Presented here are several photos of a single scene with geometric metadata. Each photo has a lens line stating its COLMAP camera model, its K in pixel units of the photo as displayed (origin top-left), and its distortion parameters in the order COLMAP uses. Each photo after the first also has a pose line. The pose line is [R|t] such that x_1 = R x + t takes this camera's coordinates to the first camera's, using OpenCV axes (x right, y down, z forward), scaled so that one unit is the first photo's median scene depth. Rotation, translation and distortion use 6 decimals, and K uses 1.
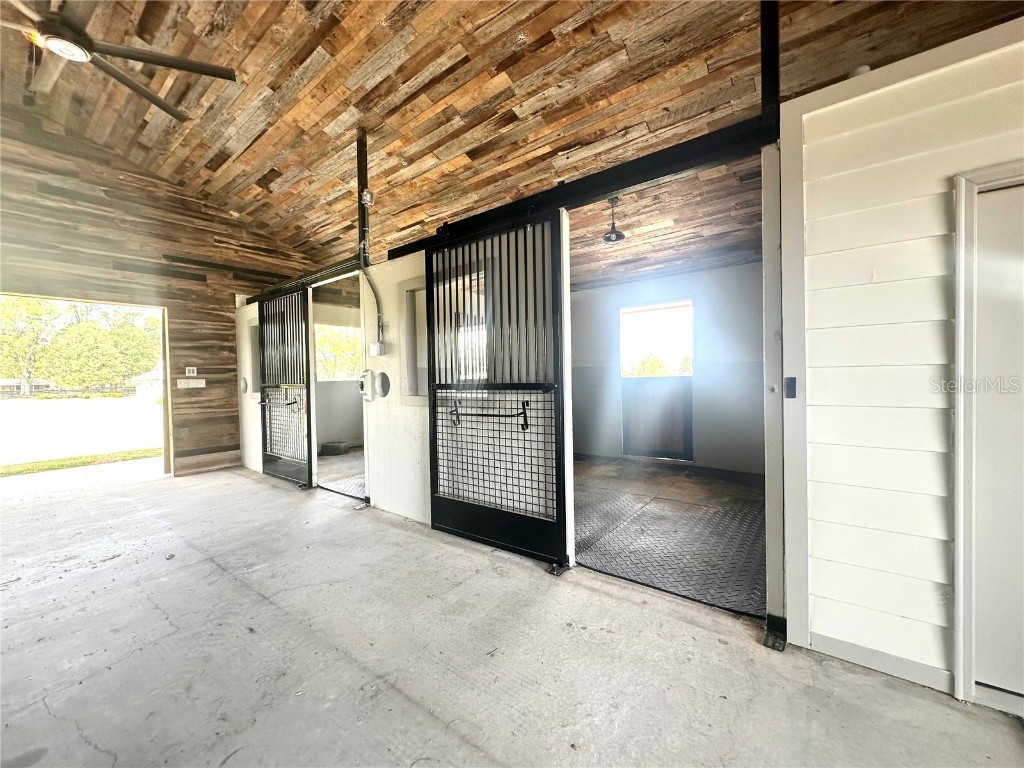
lens RADIAL K [[408.0, 0, 514.6], [0, 408.0, 384.0], [0, 0, 1]] dist [0.000155, -0.000211]
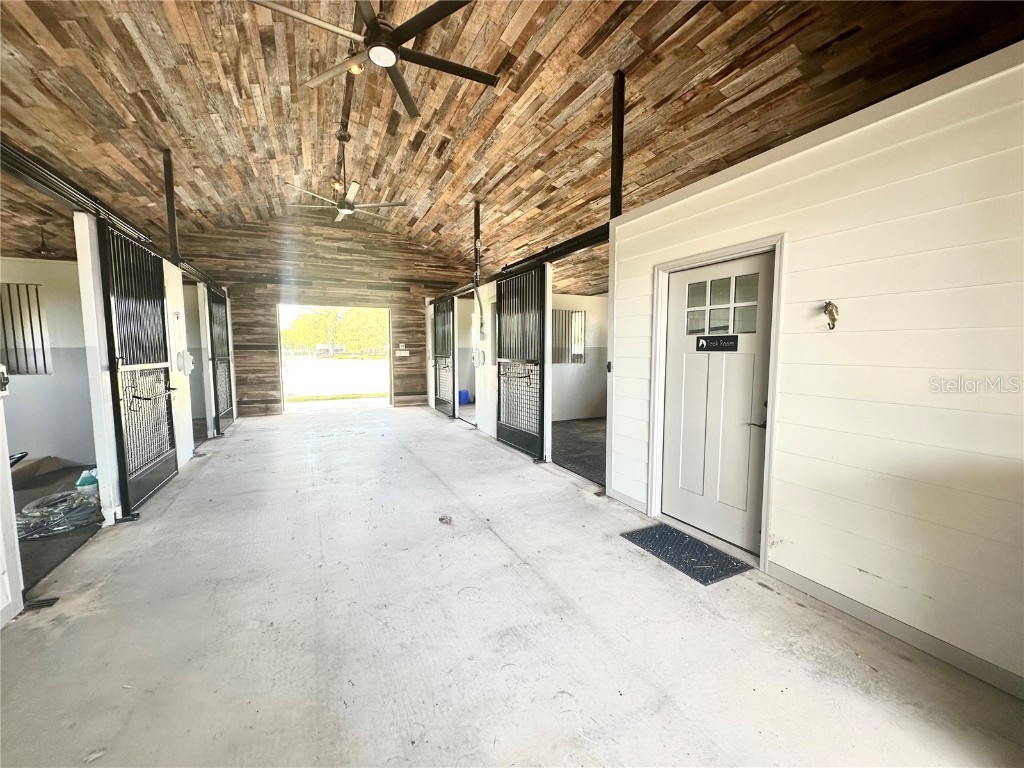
lens RADIAL K [[408.0, 0, 514.6], [0, 408.0, 384.0], [0, 0, 1]] dist [0.000155, -0.000211]
pose [[0.898405, 0.056313, -0.435544, 0.509930], [-0.025597, 0.996773, 0.076078, -0.020994], [0.438422, -0.057200, 0.896947, -0.440982]]
